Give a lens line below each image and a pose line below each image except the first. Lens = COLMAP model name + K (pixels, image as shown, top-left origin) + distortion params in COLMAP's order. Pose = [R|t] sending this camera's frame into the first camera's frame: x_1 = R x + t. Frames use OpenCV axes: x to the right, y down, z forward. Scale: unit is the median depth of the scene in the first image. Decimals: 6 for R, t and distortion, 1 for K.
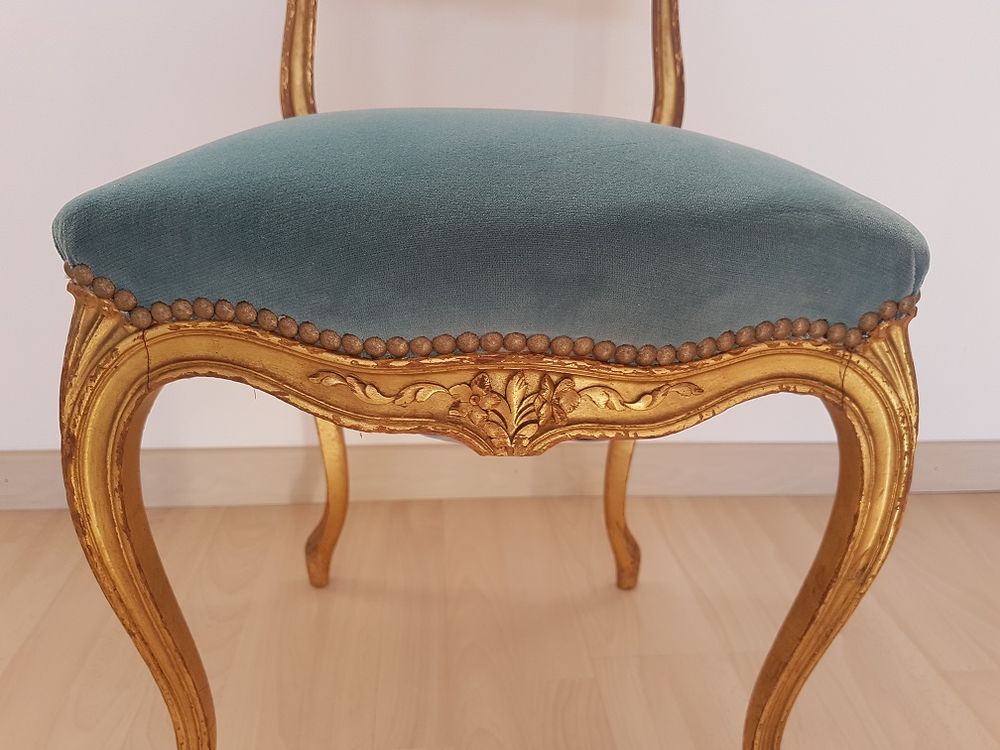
lens RADIAL K [[753.6, 0, 512.9], [0, 753.6, 374.4], [0, 0, 1]] dist [0.214186, -0.535062]
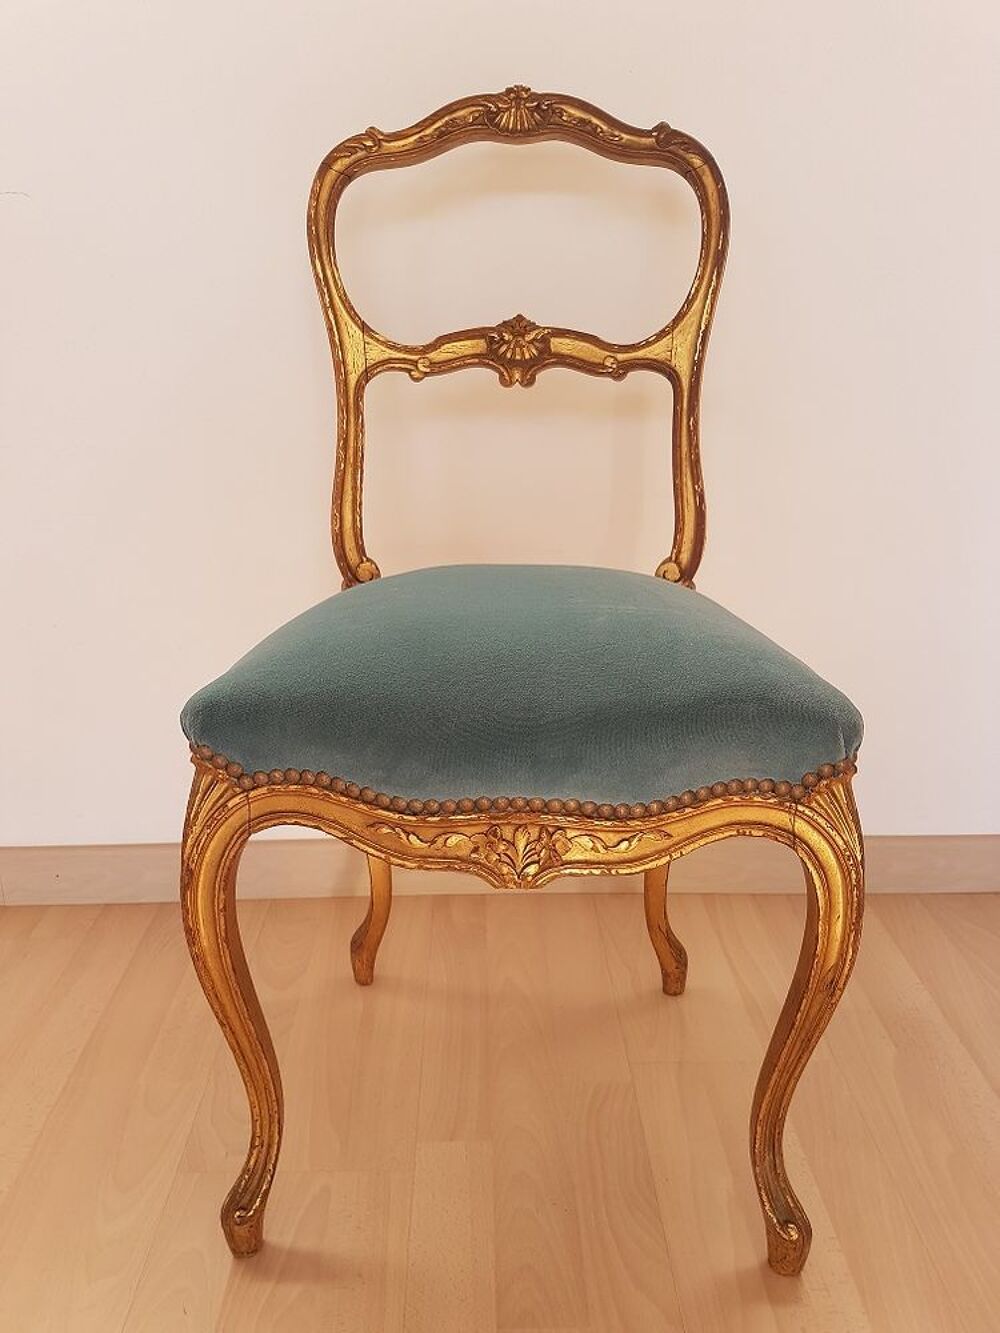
lens RADIAL K [[1004.6, 0, 495.3], [0, 1004.6, 669.2], [0, 0, 1]] dist [0.214186, -0.535062]
pose [[0.994738, -0.010156, -0.101946, 0.132253], [0.007098, 0.999515, -0.030312, -0.206306], [0.102204, 0.029428, 0.994328, -0.713219]]
